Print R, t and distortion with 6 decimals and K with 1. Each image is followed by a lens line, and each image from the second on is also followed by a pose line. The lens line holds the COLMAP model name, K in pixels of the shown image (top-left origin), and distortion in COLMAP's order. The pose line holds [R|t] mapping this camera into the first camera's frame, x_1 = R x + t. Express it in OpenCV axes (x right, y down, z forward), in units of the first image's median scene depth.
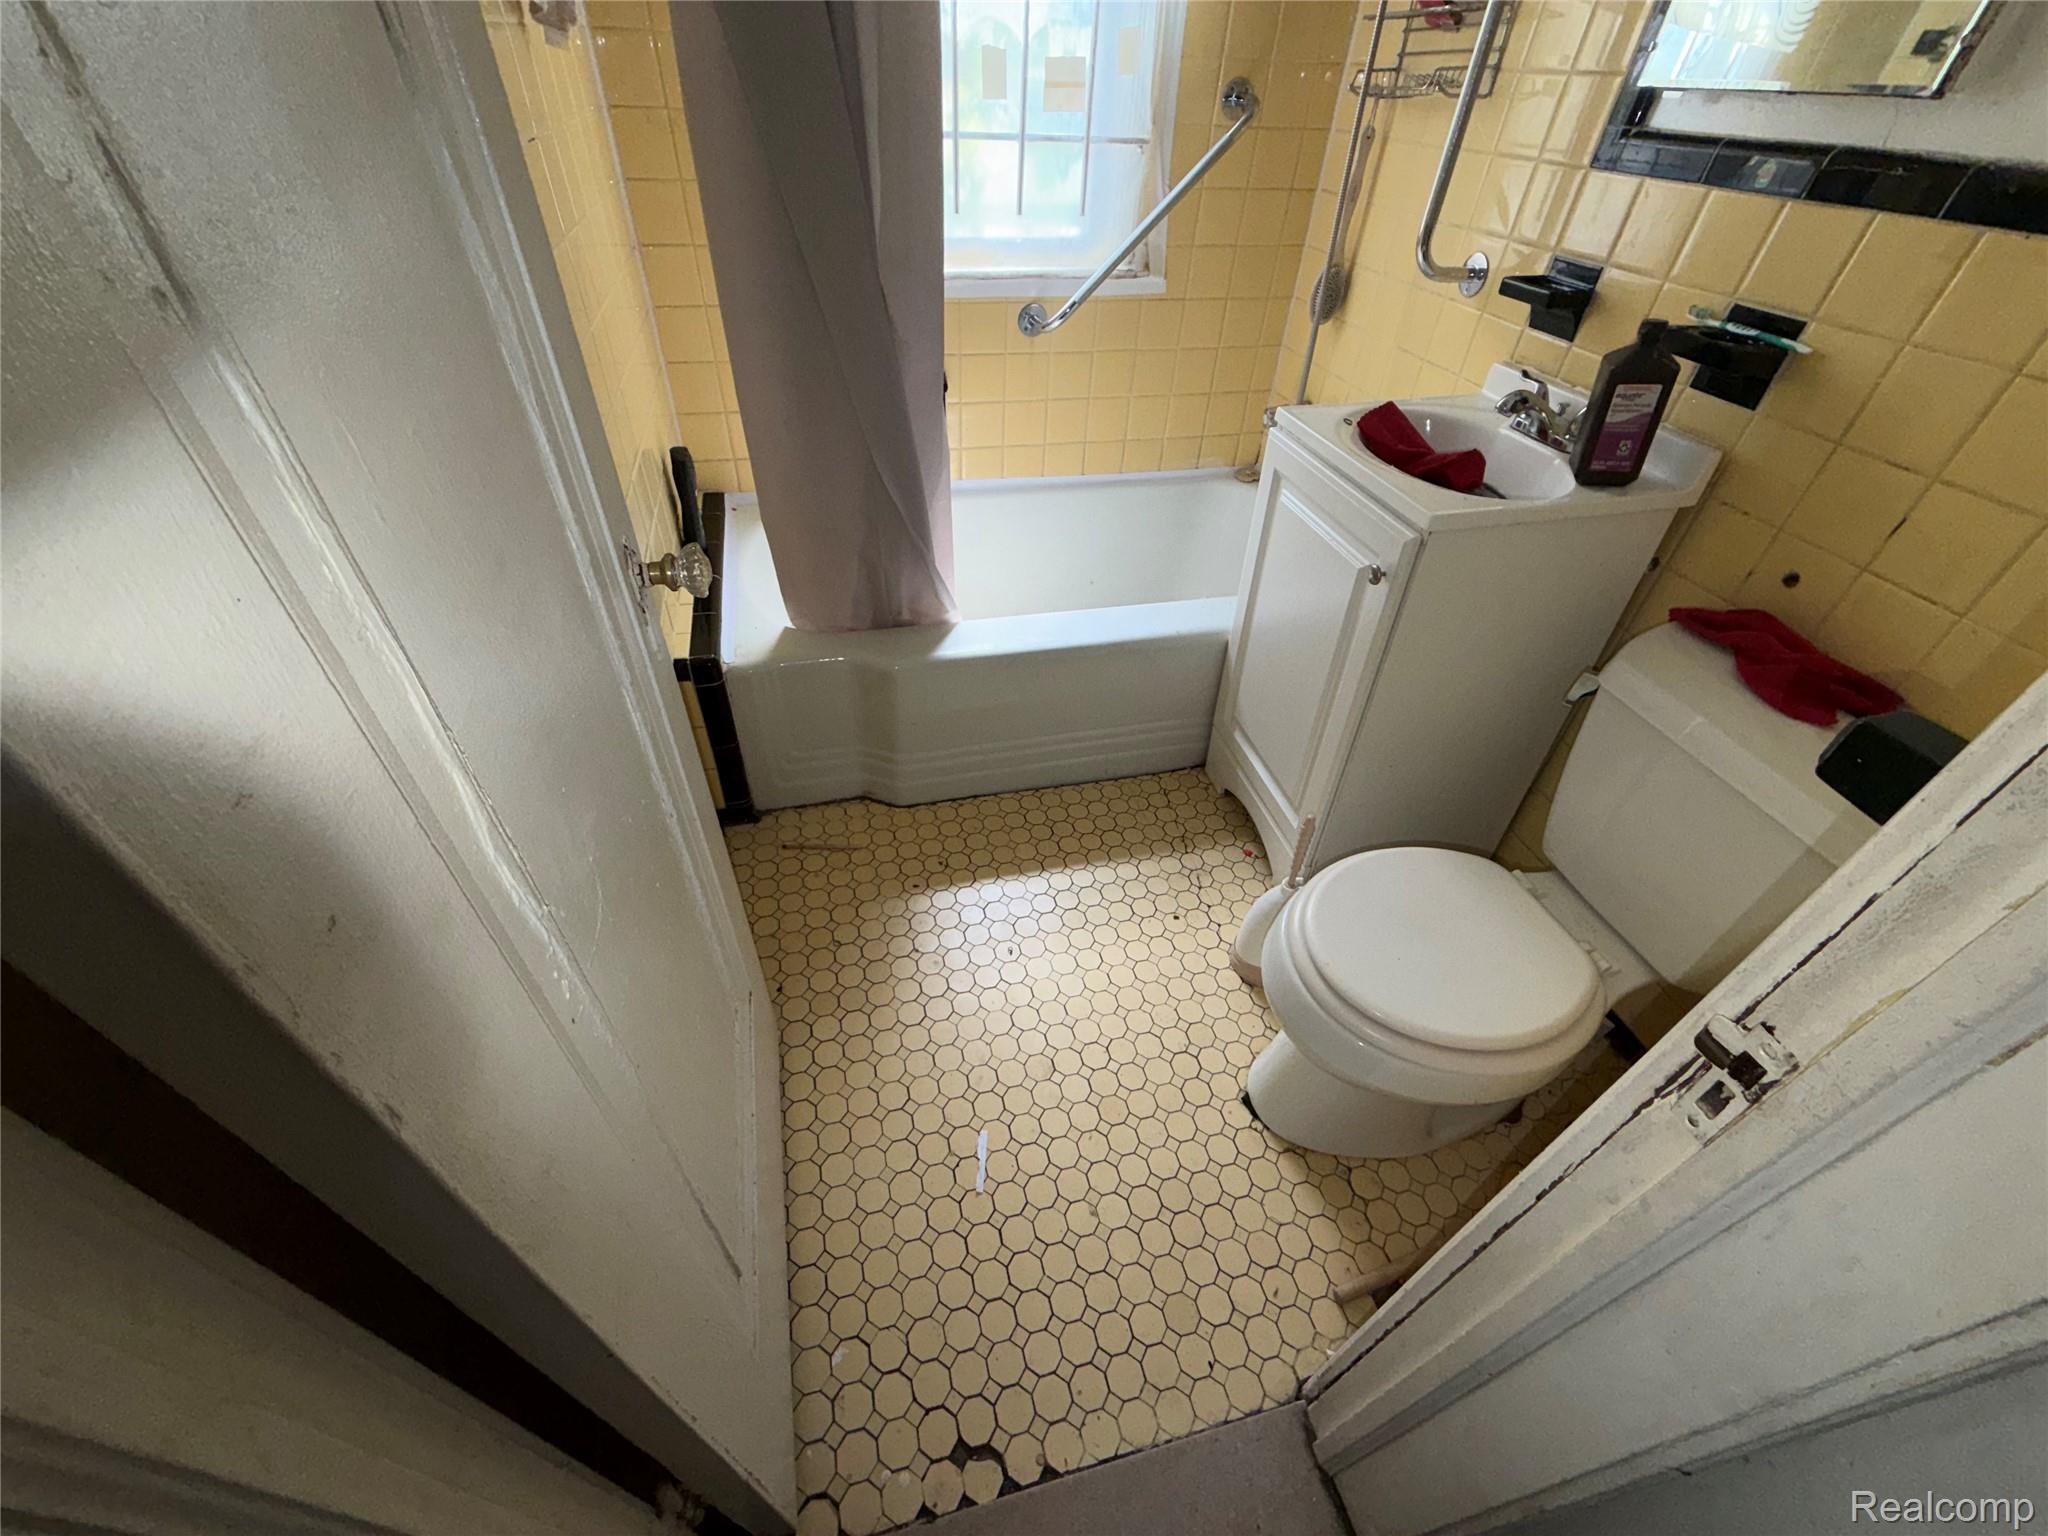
lens RADIAL K [[816.2, 0, 1020.9], [0, 816.2, 773.2], [0, 0, 1]] dist [-0.001506, -0.000228]
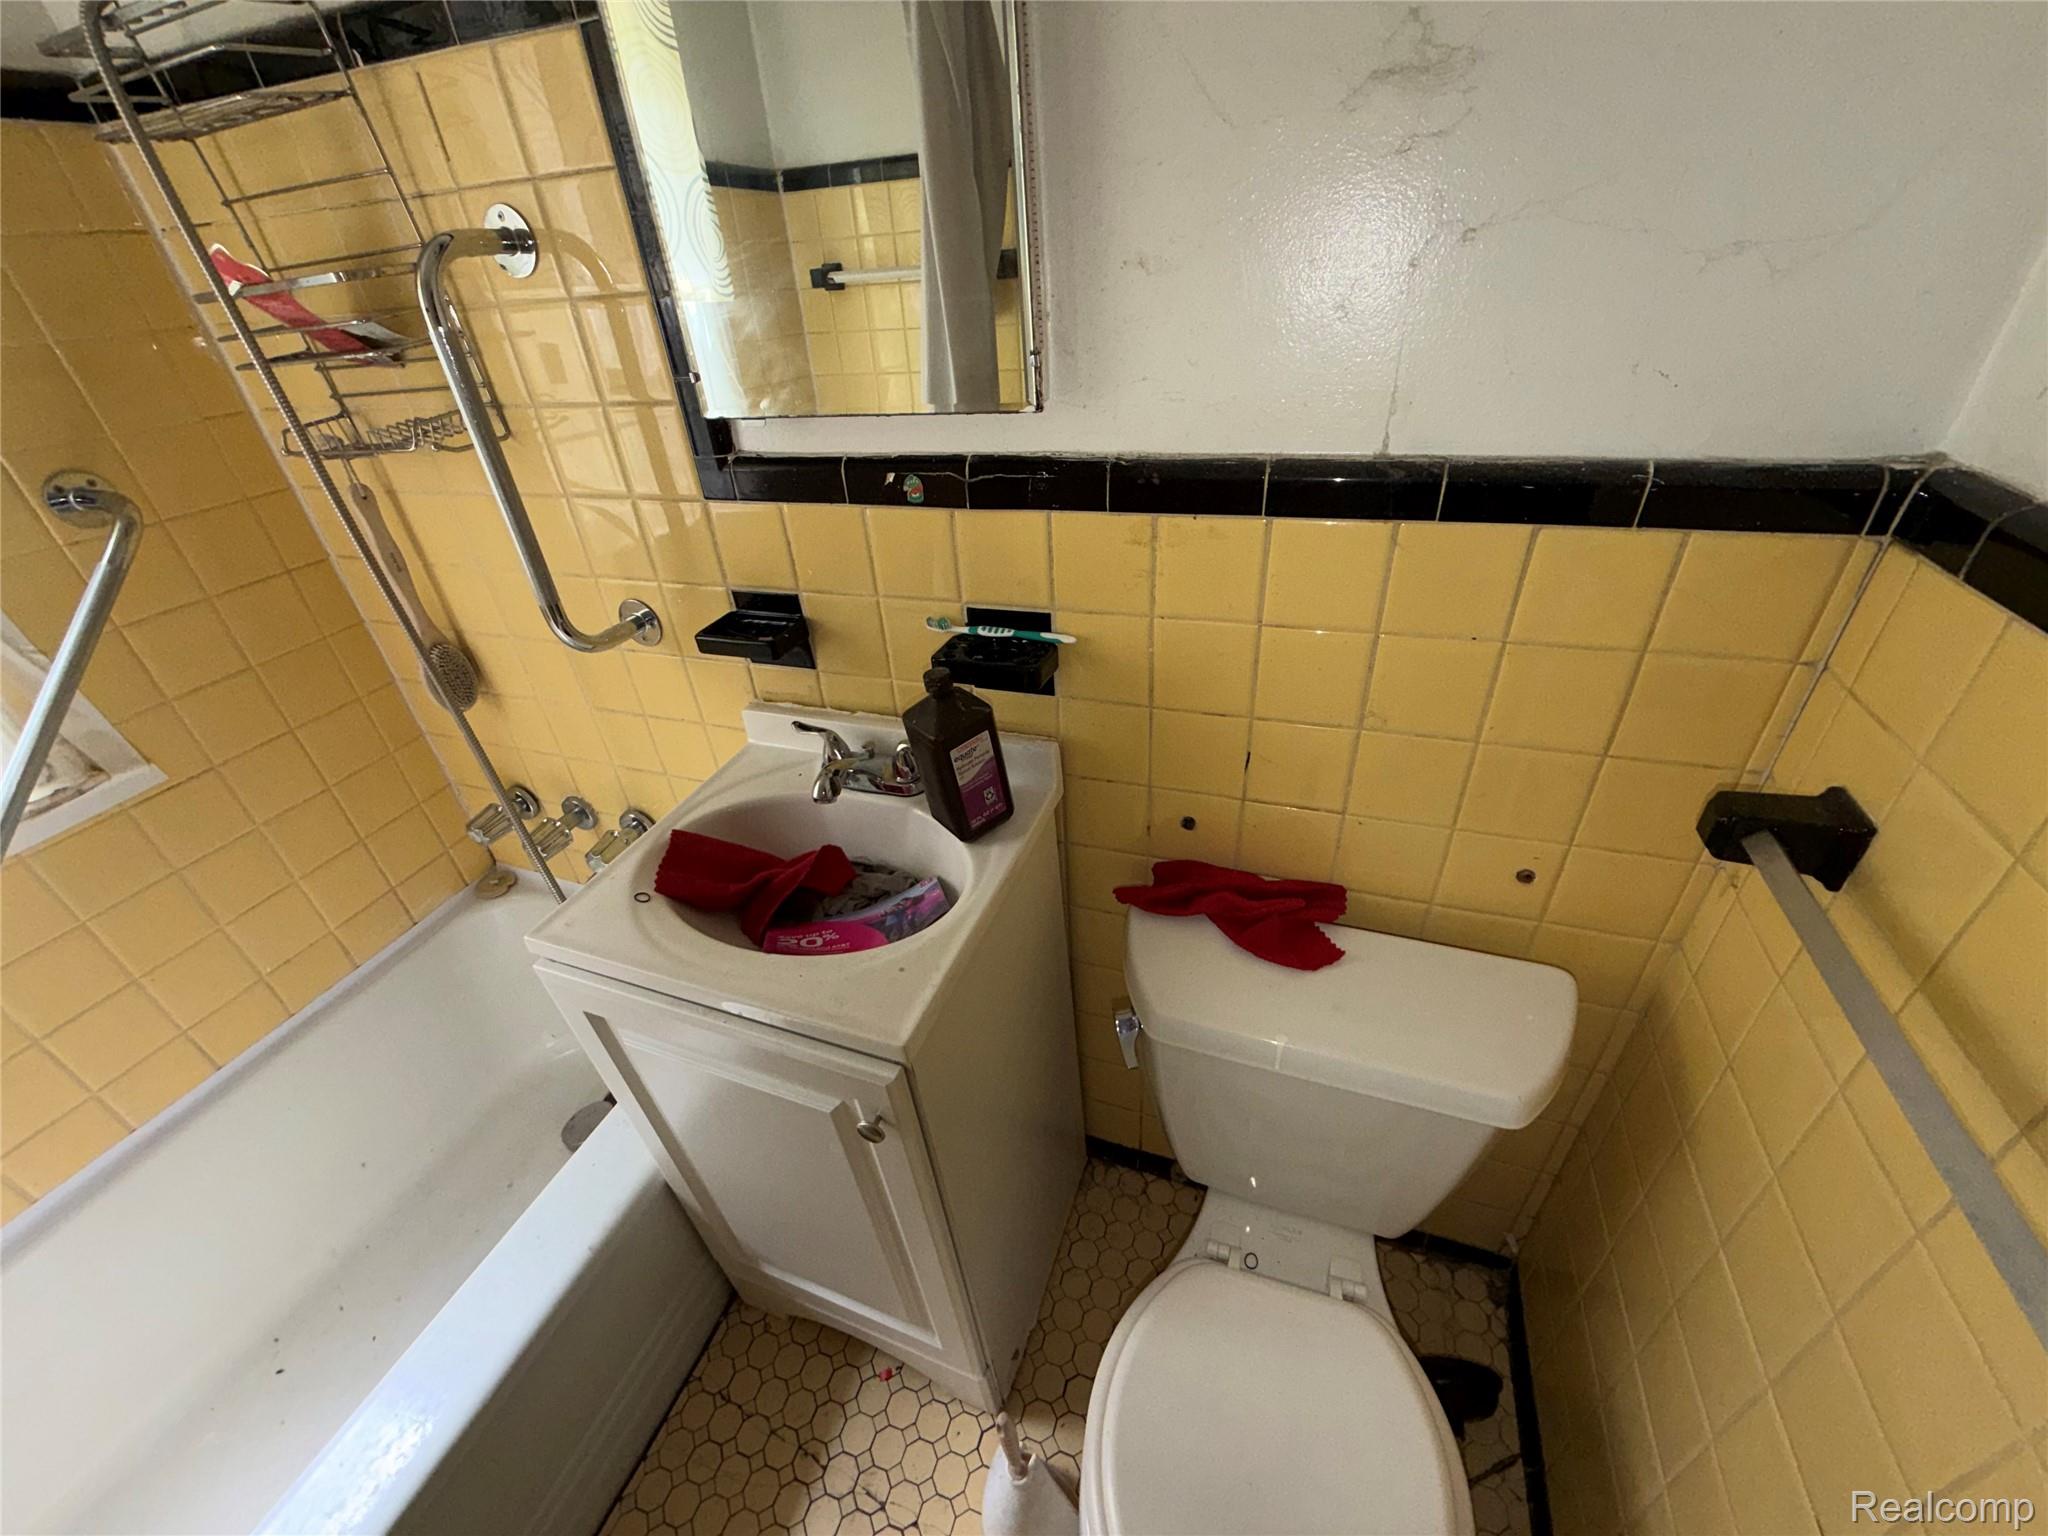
lens RADIAL K [[816.2, 0, 1020.9], [0, 816.2, 773.2], [0, 0, 1]] dist [-0.001506, -0.000228]
pose [[0.547285, -0.514086, 0.660450, 0.186934], [0.614807, 0.782372, 0.099526, -0.393911], [-0.567883, 0.351580, 0.744245, 0.299673]]
